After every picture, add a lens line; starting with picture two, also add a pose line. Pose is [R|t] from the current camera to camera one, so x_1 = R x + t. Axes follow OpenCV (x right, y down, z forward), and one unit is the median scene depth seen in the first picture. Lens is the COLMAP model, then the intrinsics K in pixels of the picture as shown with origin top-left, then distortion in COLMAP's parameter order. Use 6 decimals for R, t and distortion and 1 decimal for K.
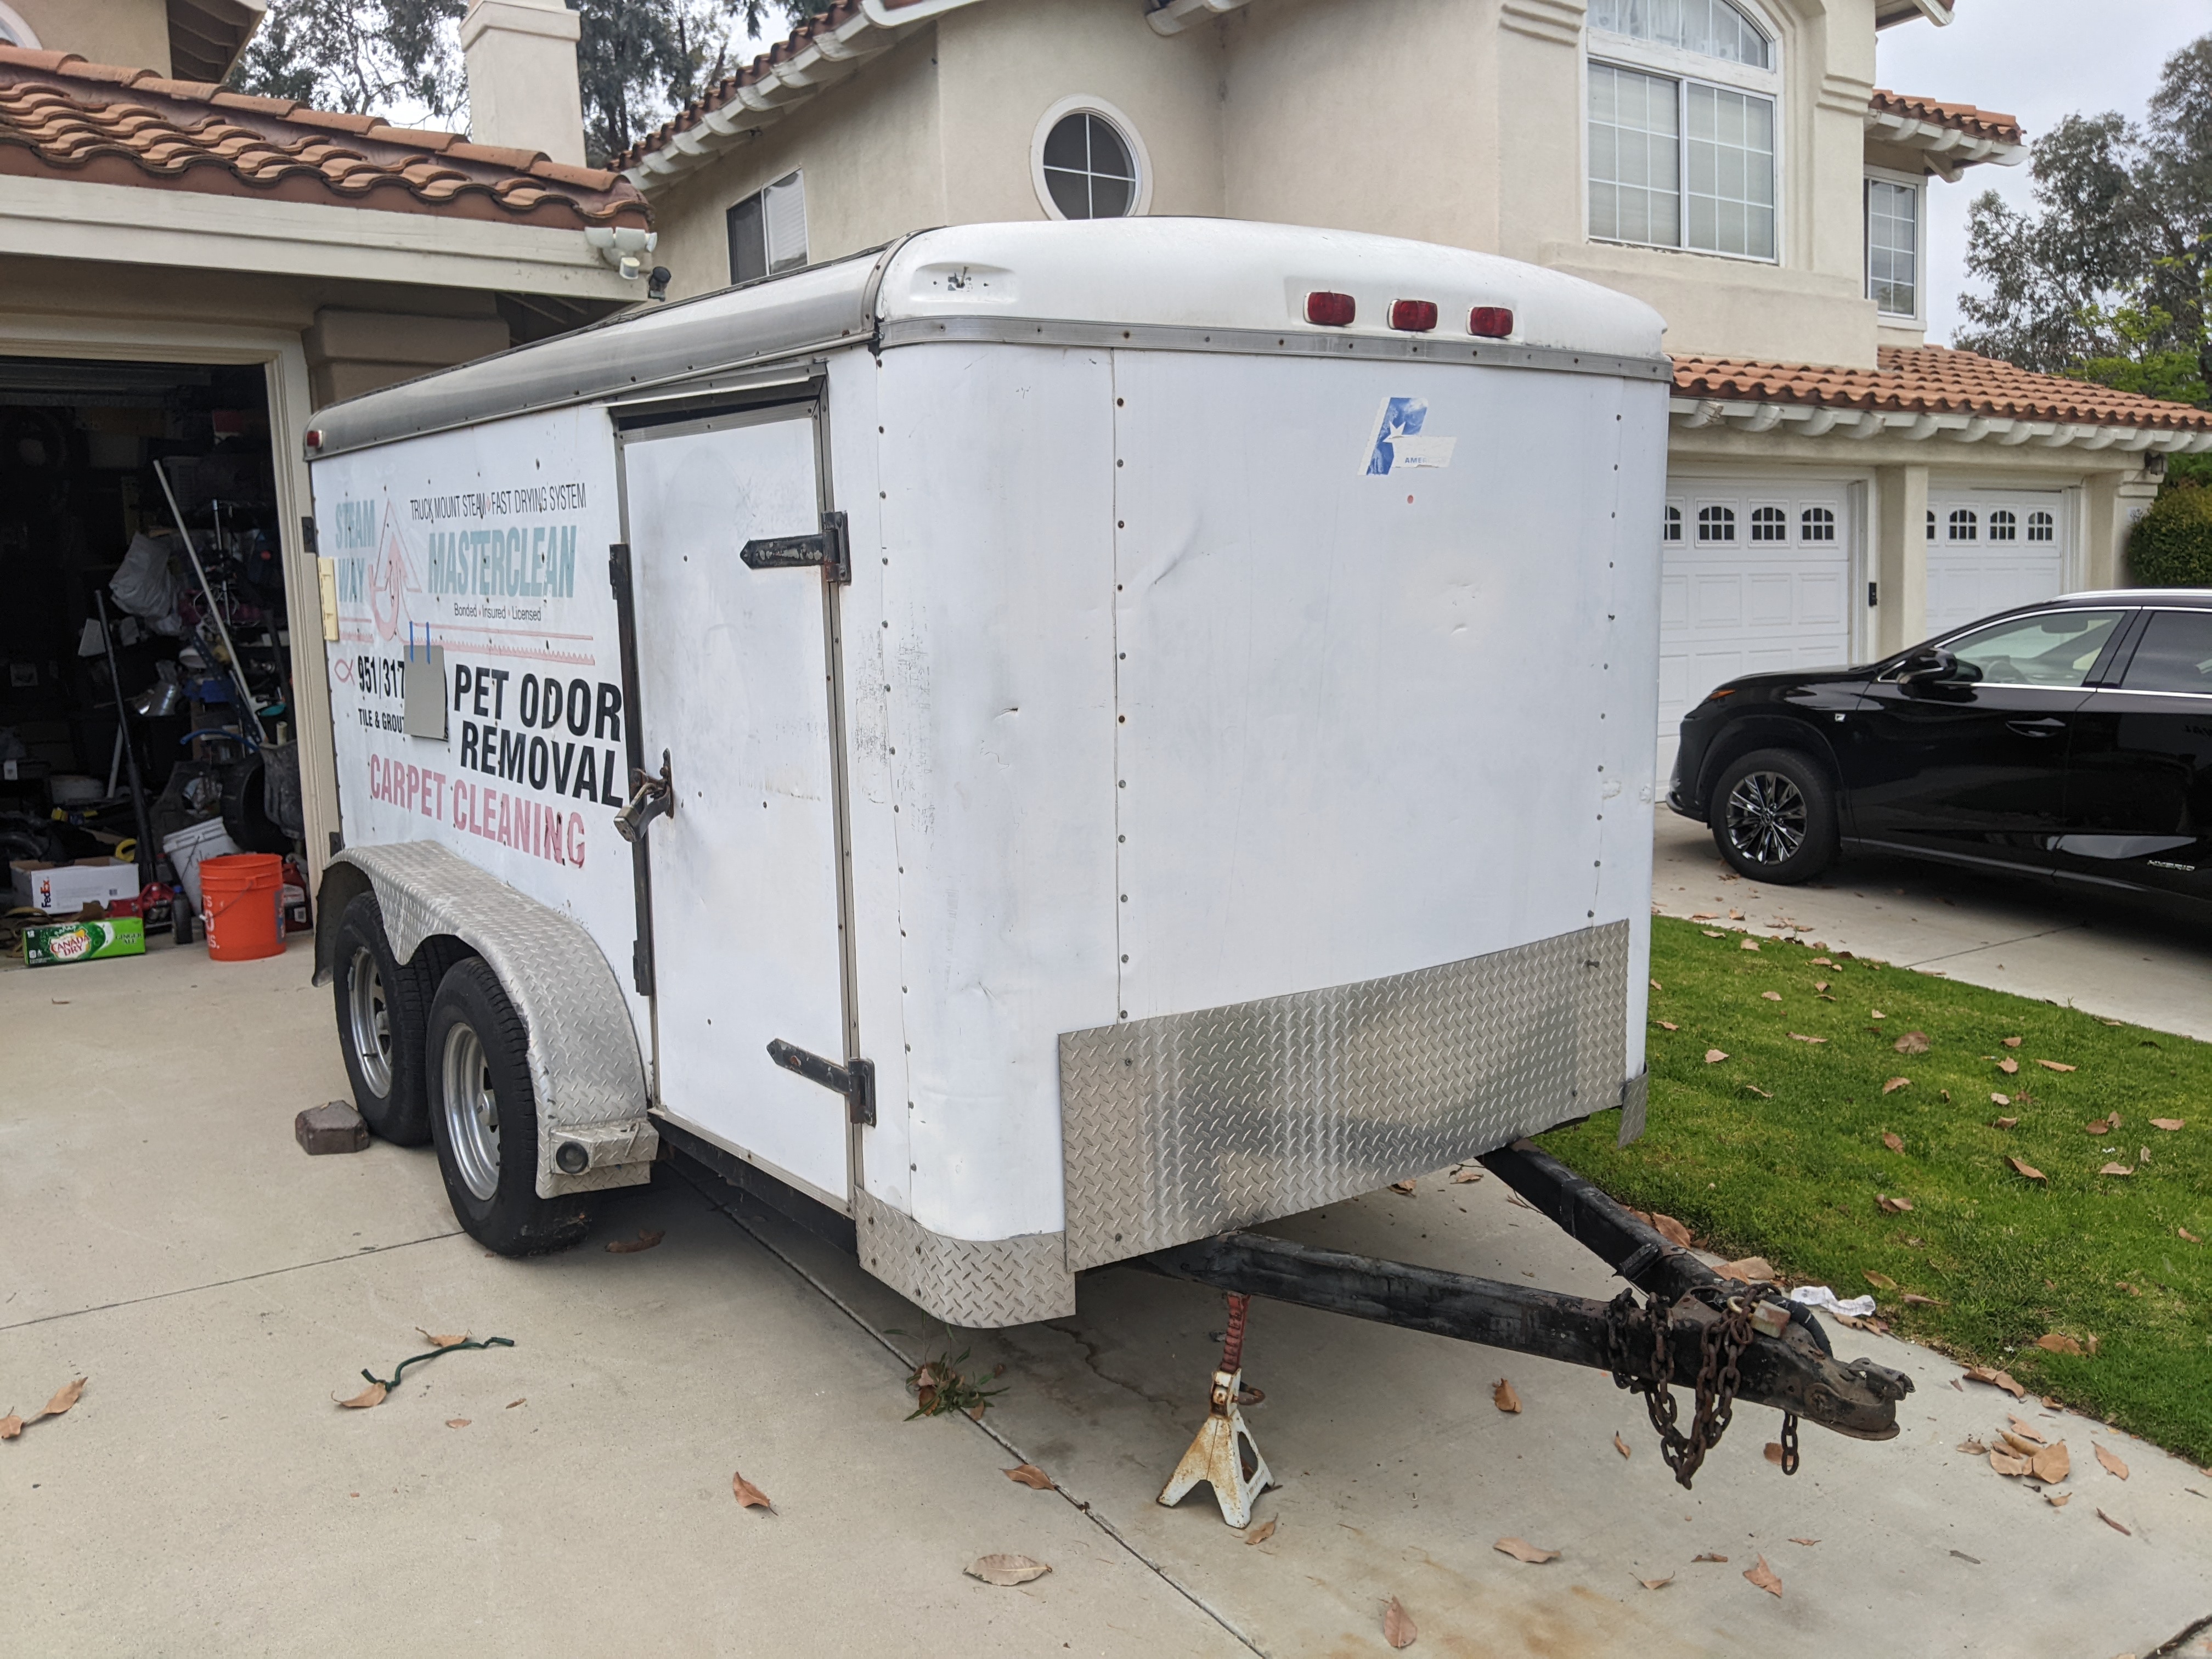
lens RADIAL K [[1870.9, 0, 1102.2], [0, 1870.9, 845.0], [0, 0, 1]] dist [0.006737, -0.003396]
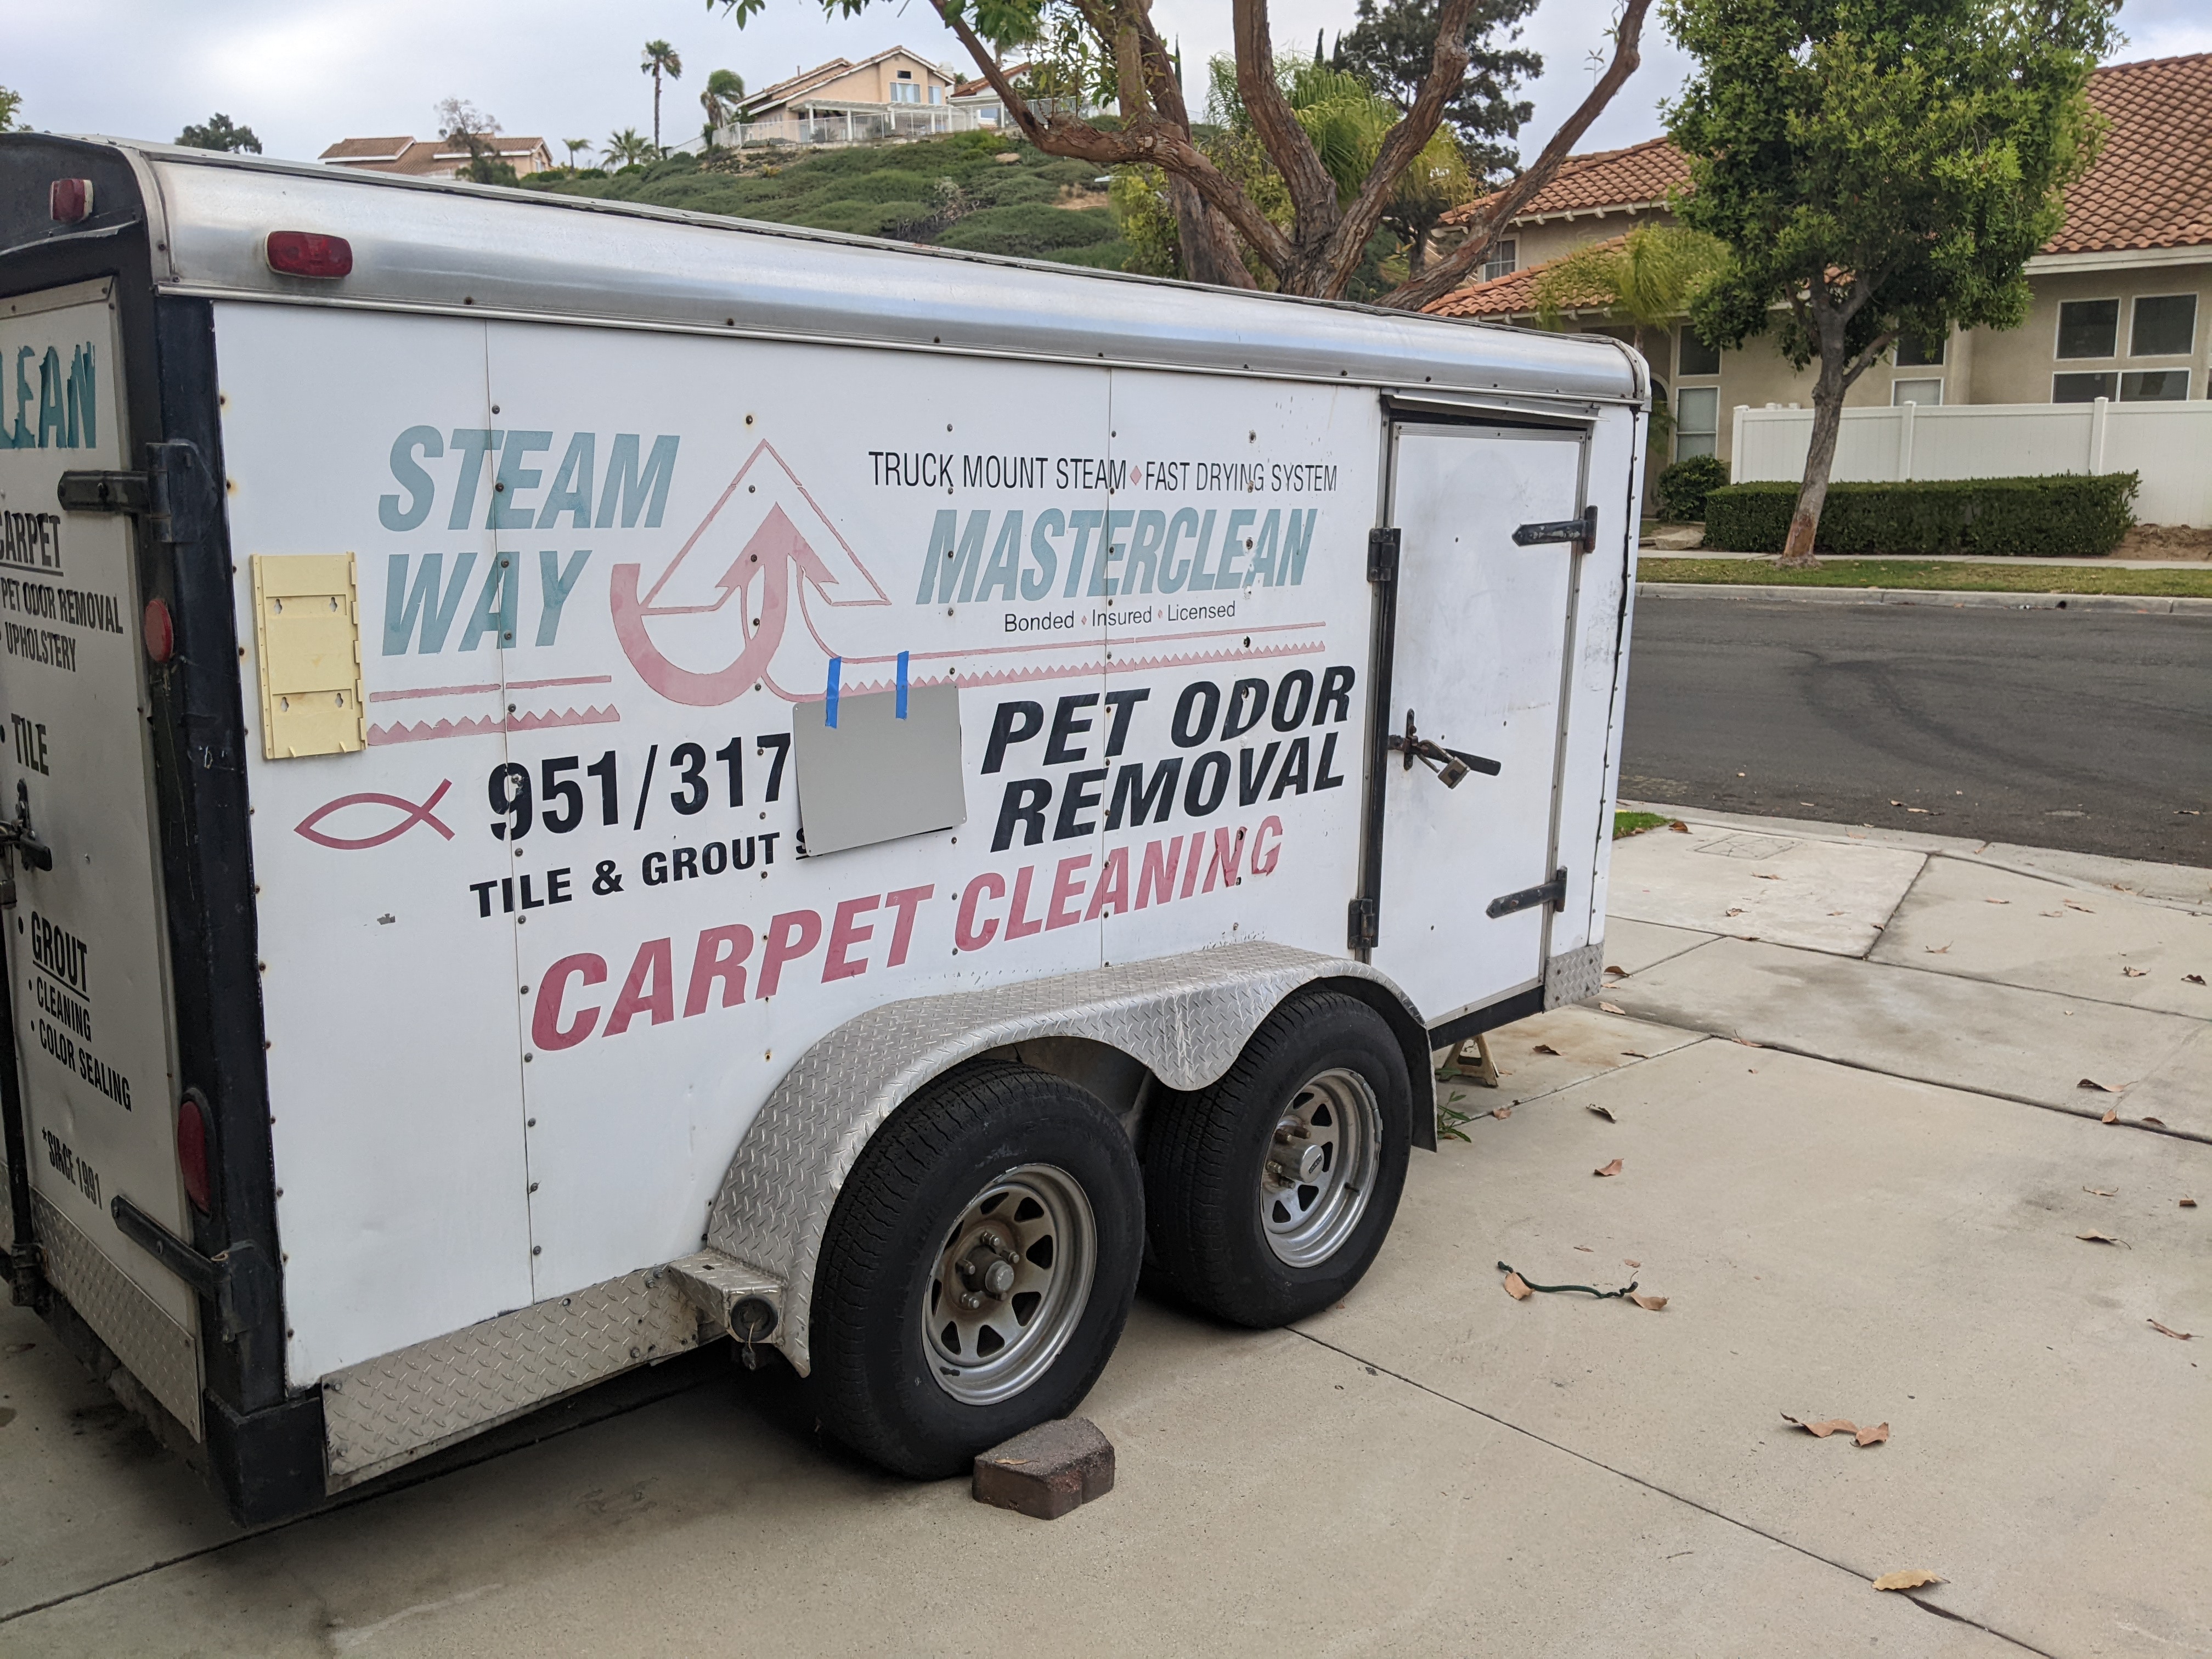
lens RADIAL K [[1792.3, 0, 1044.5], [0, 1792.3, 822.8], [0, 0, 1]] dist [0.055989, -0.103927]
pose [[-0.168657, -0.170433, 0.970828, -1.188987], [0.145609, 0.969823, 0.195552, -0.216142], [-0.974860, 0.174343, -0.138751, 1.299841]]
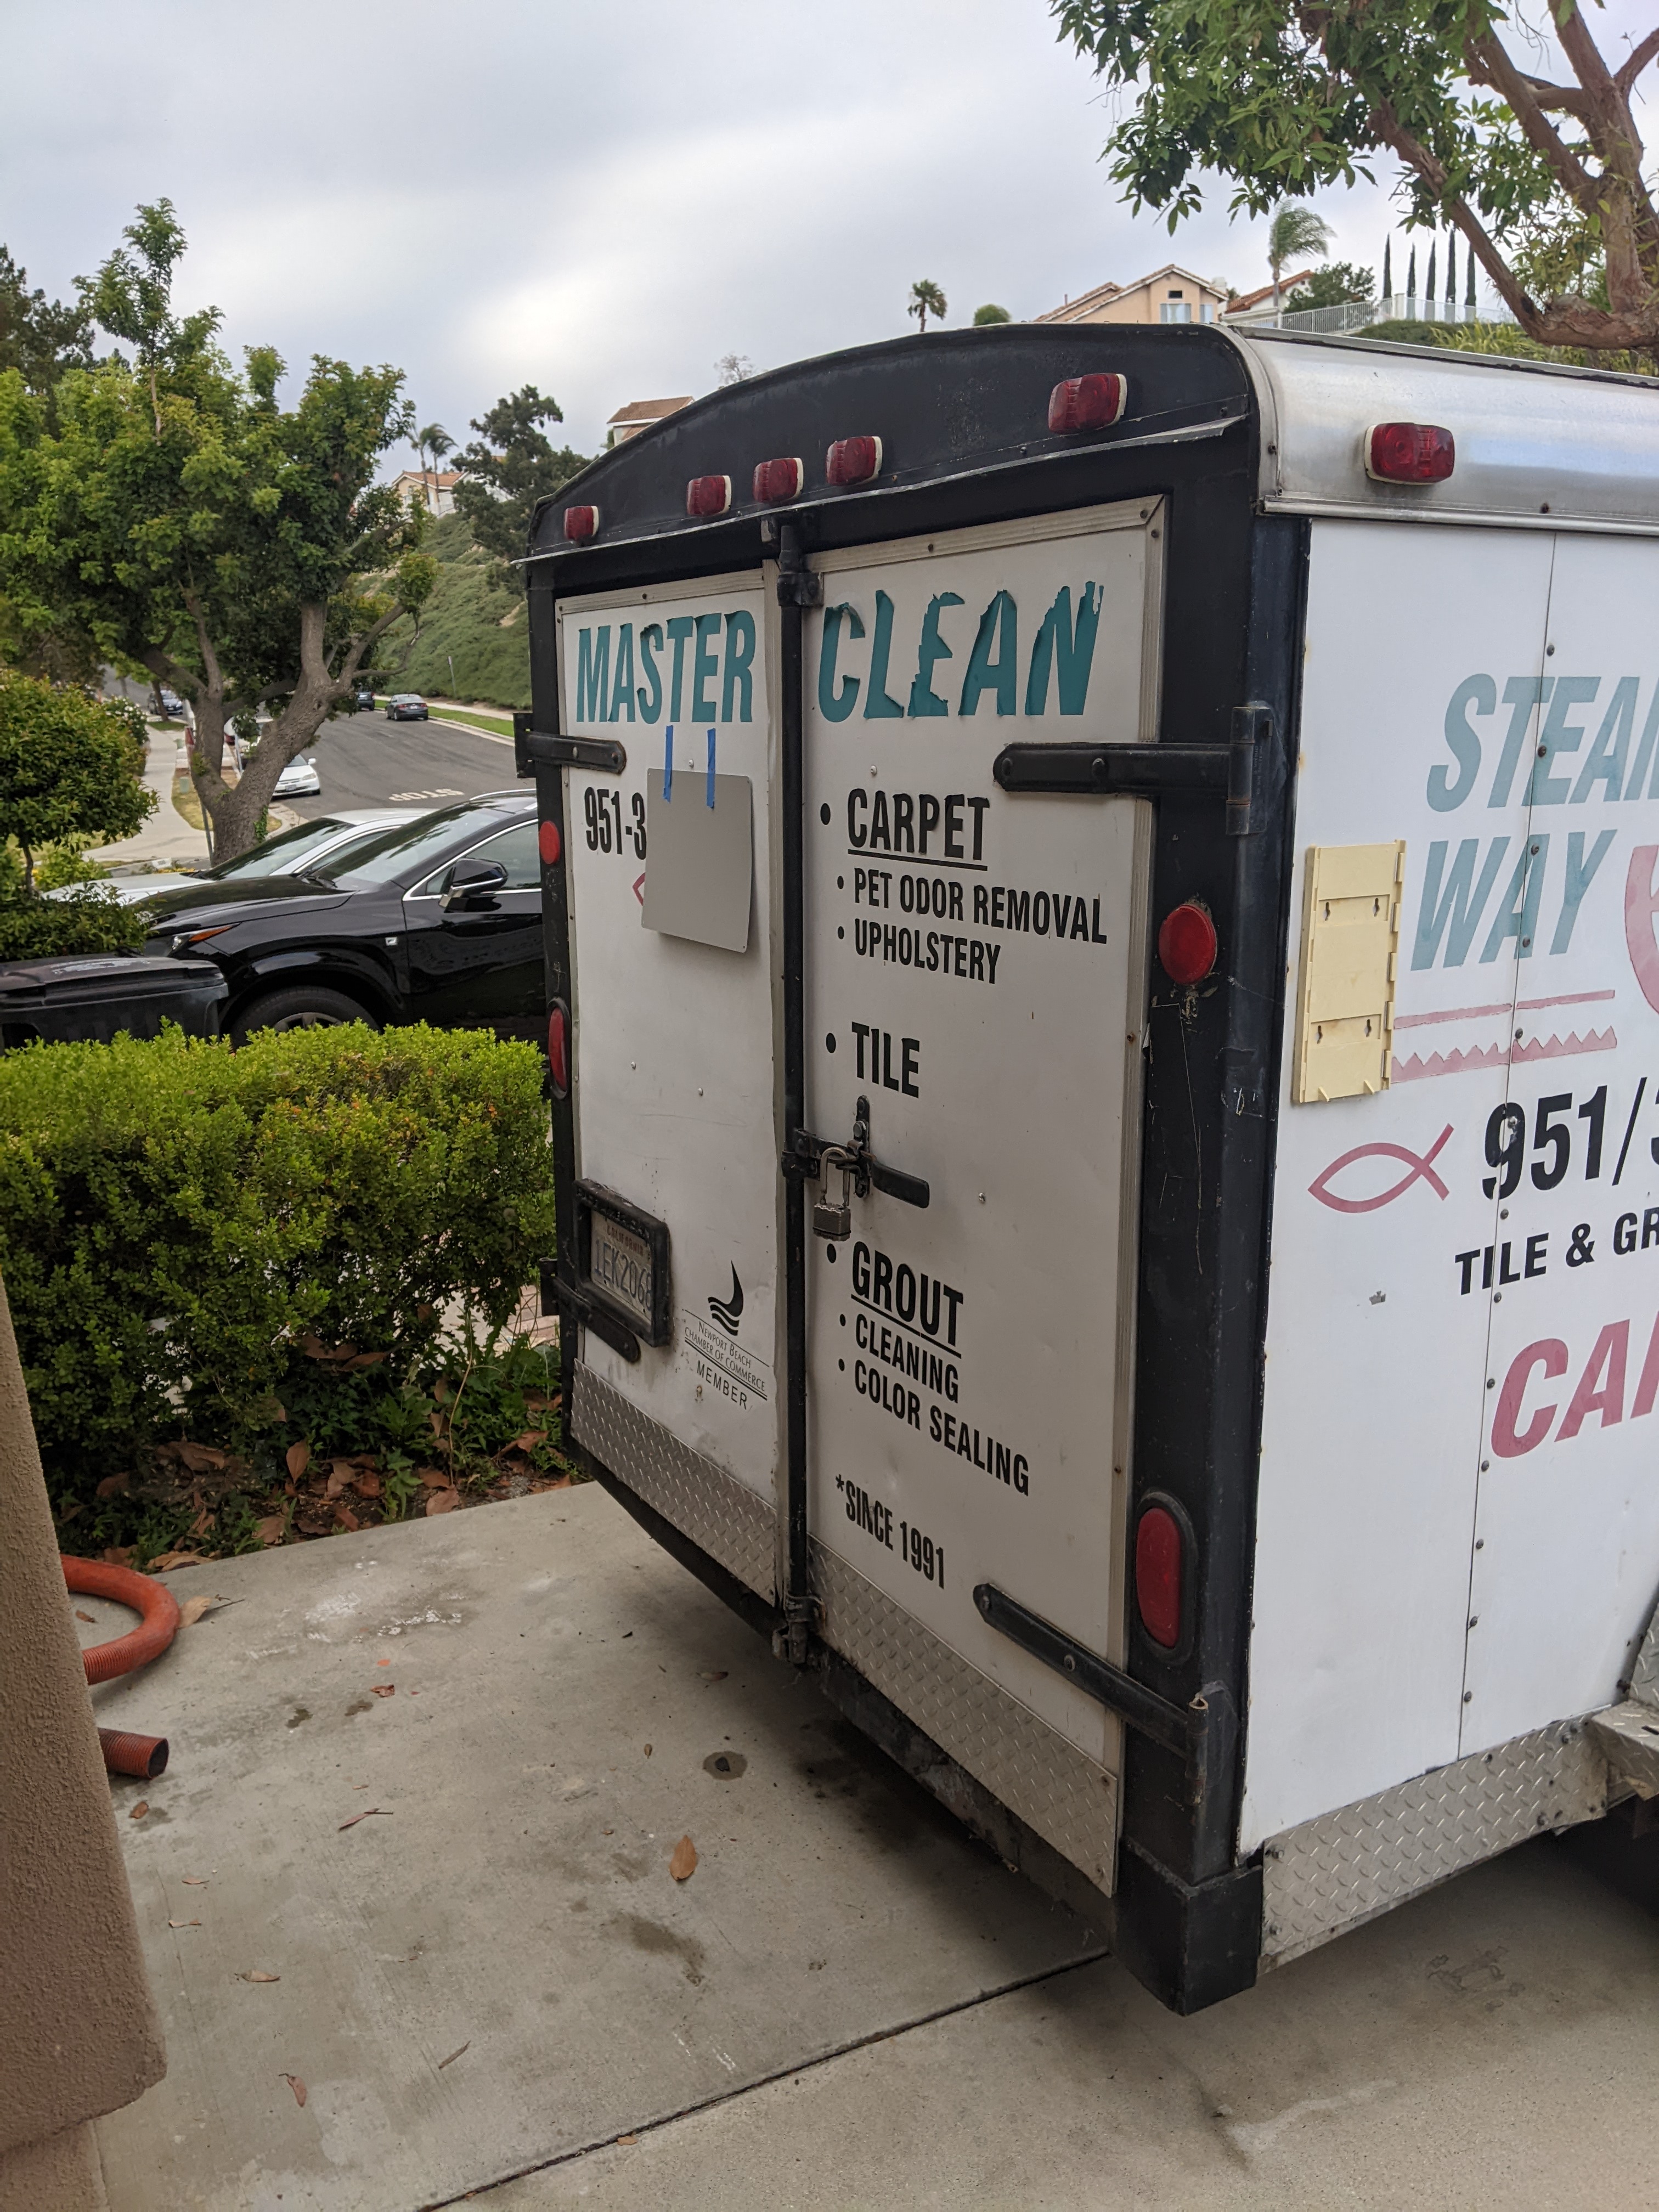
lens RADIAL K [[1792.3, 0, 807.4], [0, 1792.3, 1154.0], [0, 0, 1]] dist [0.055989, -0.103927]
pose [[0.100305, -0.217761, 0.970834, -1.011081], [0.164282, 0.965987, 0.199700, -0.269433], [-0.981300, 0.139460, 0.132667, 1.575169]]
